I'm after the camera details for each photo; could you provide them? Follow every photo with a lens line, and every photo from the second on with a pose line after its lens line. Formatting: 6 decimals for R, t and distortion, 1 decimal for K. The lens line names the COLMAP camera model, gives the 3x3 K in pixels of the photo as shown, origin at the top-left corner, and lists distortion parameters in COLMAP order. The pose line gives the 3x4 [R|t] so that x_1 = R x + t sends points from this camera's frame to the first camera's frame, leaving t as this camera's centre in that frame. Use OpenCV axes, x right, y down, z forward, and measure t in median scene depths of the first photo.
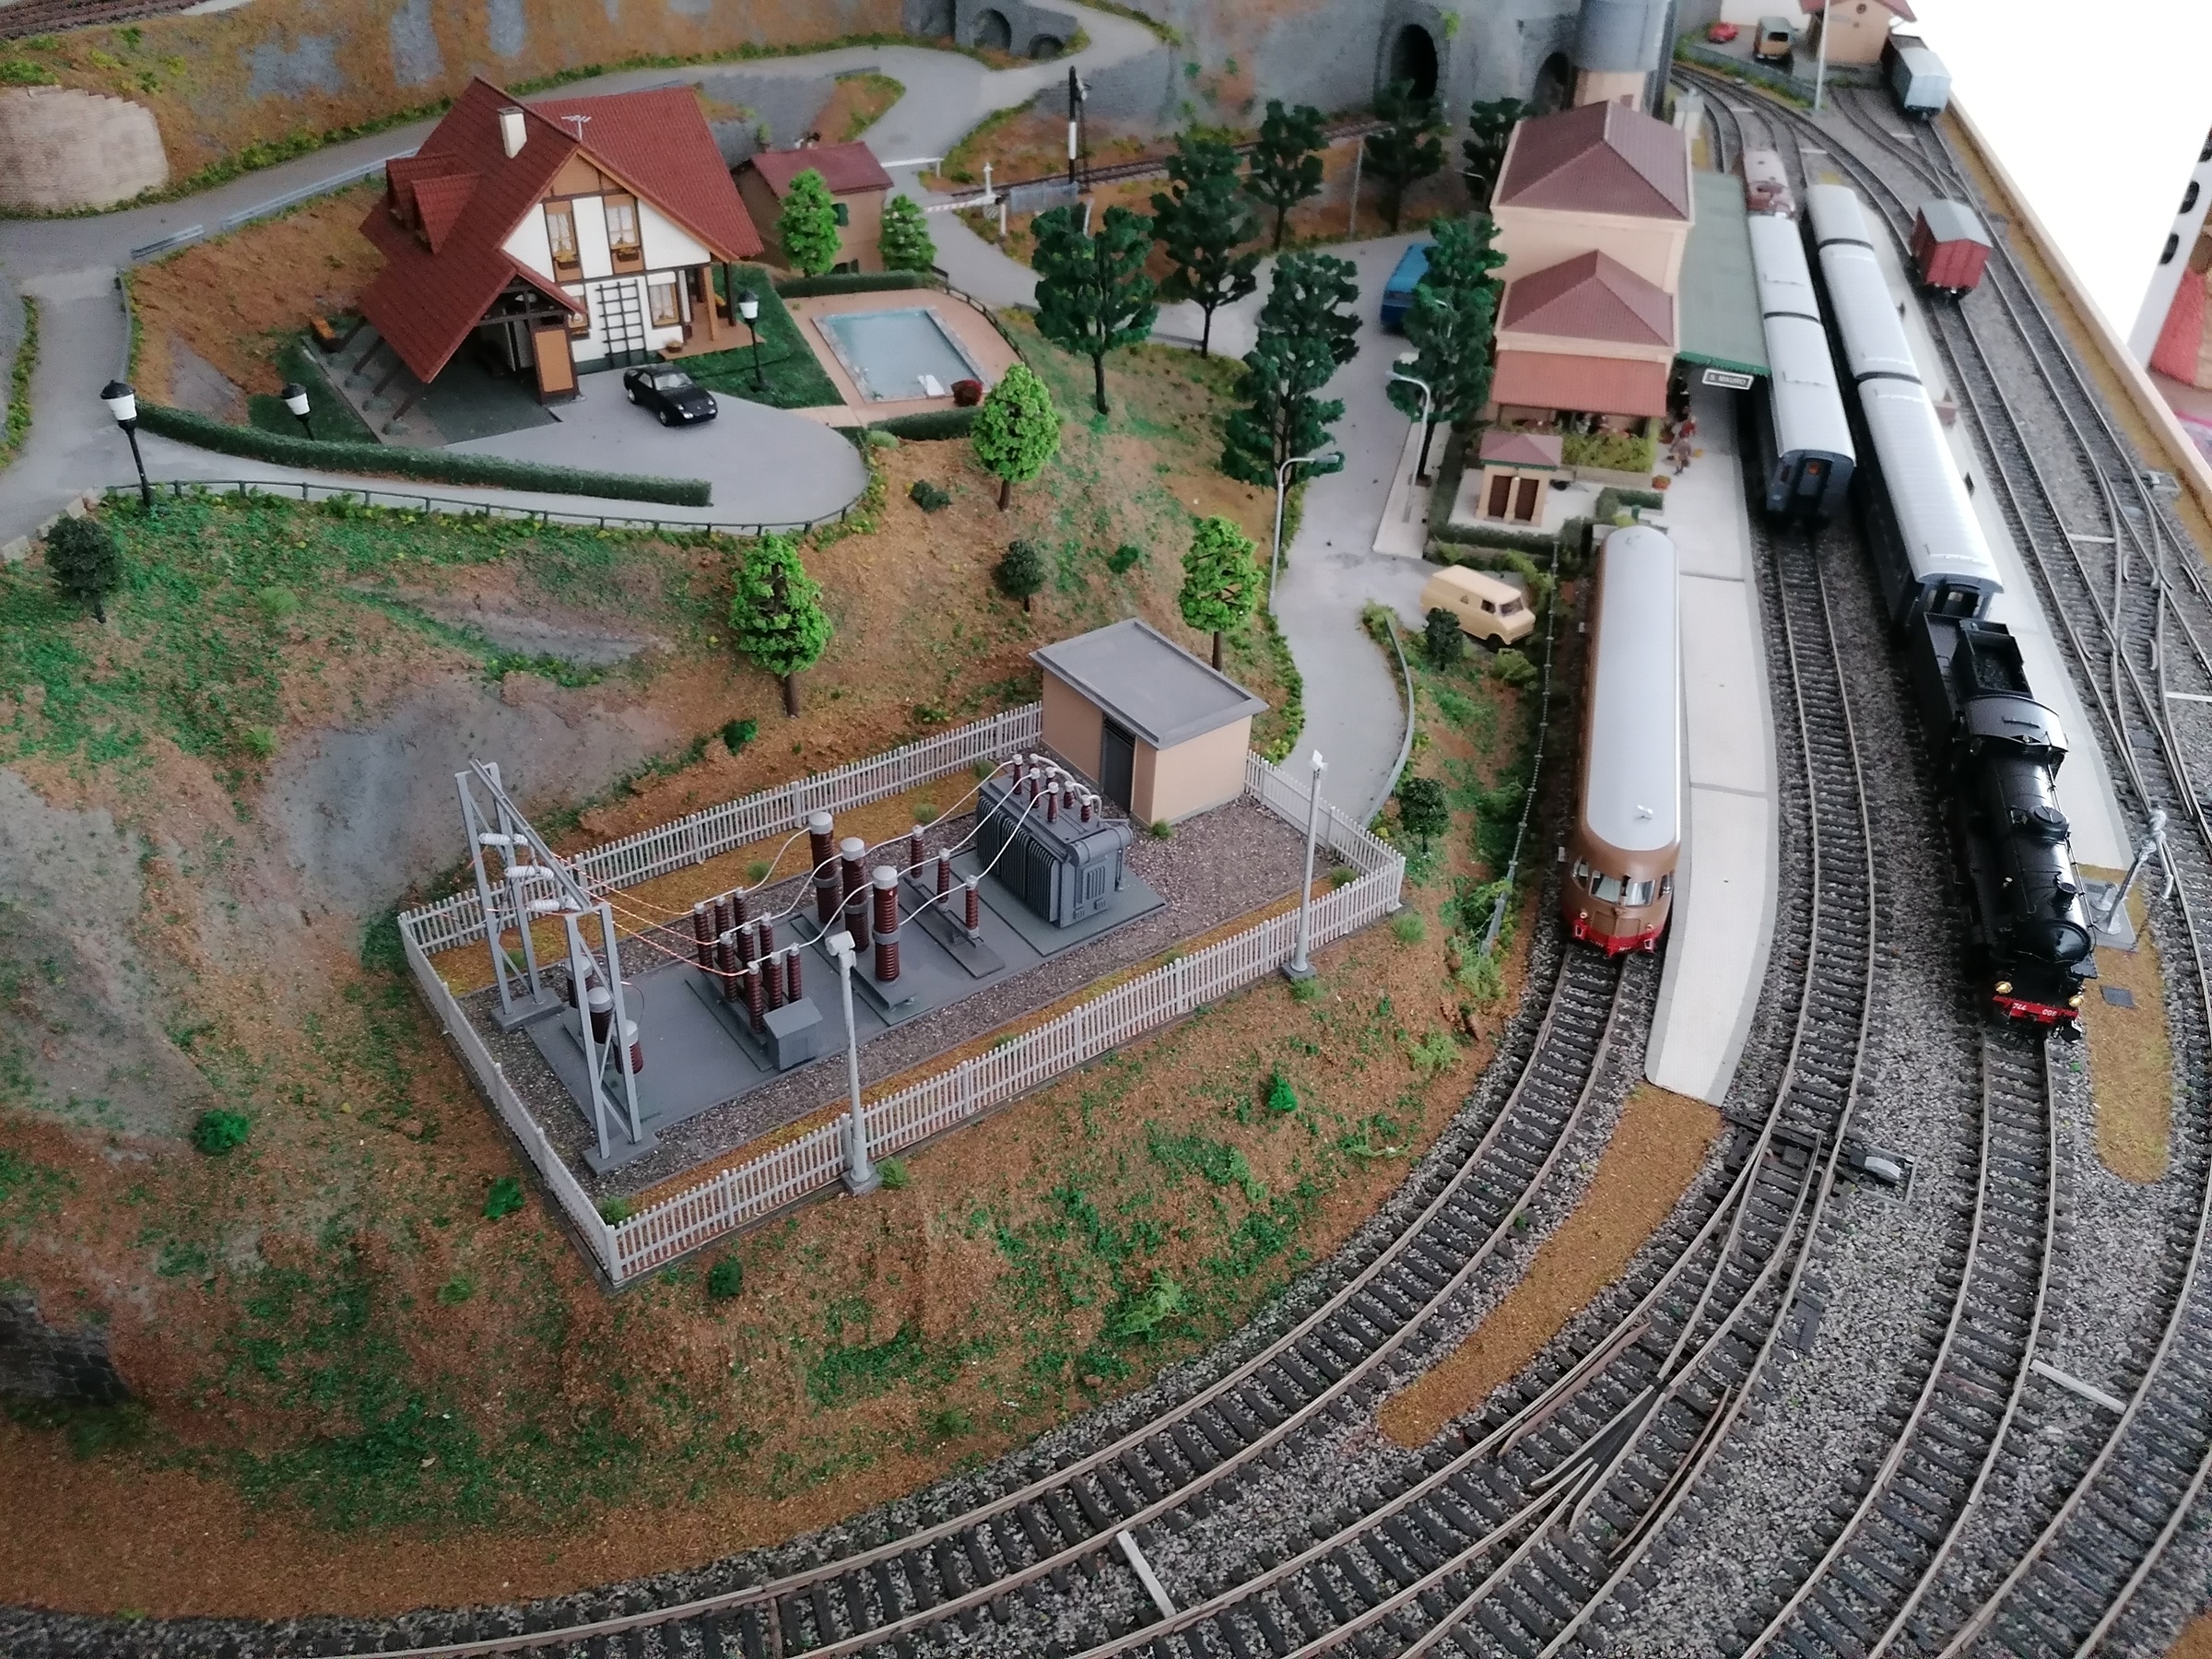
lens RADIAL K [[1653.6, 0, 1098.7], [0, 1653.6, 815.6], [0, 0, 1]] dist [0.031223, -0.056088]
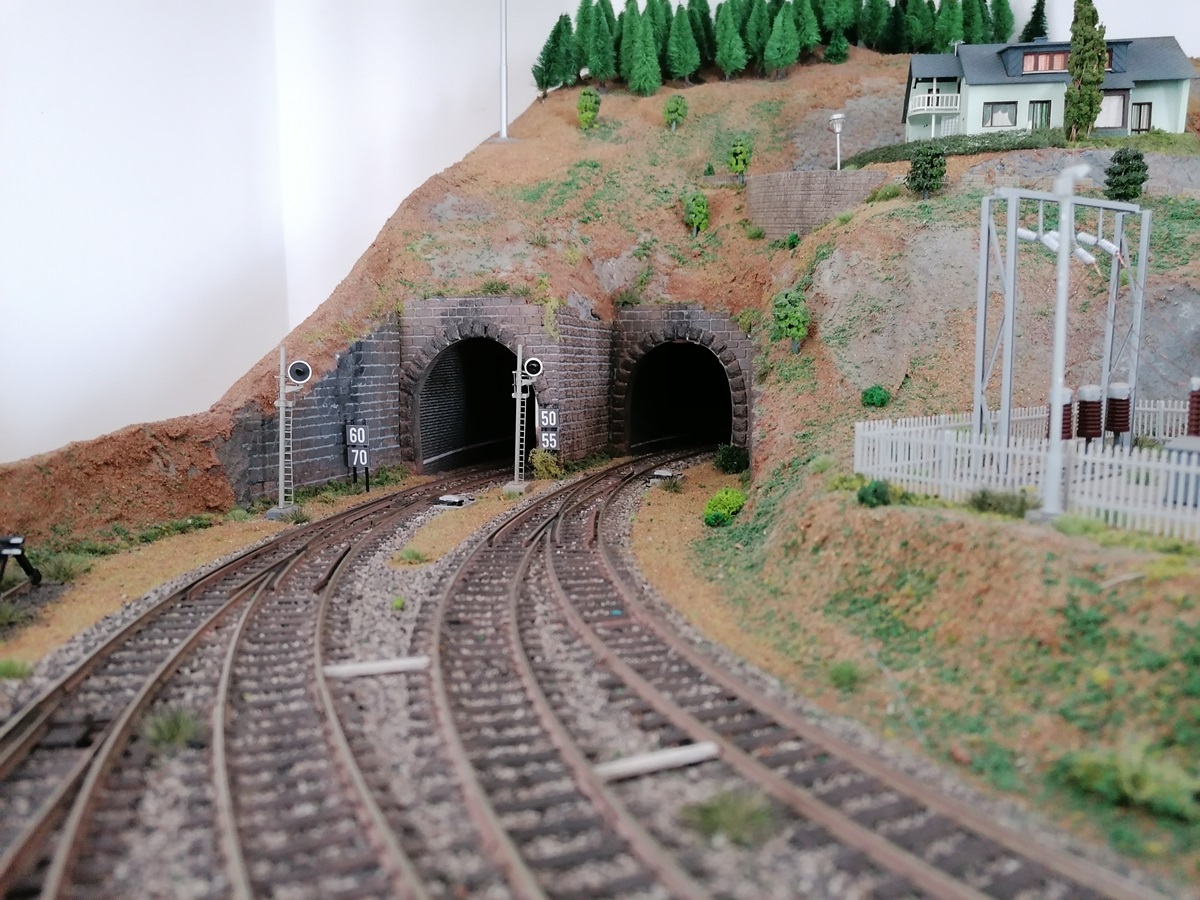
lens RADIAL K [[897.1, 0, 599.2], [0, 897.1, 451.9], [0, 0, 1]] dist [0.031223, -0.056088]
pose [[-0.093425, 0.064137, -0.993558, 0.208404], [-0.573949, 0.811951, 0.106382, 0.166702], [0.813544, 0.580191, -0.039045, 0.477595]]
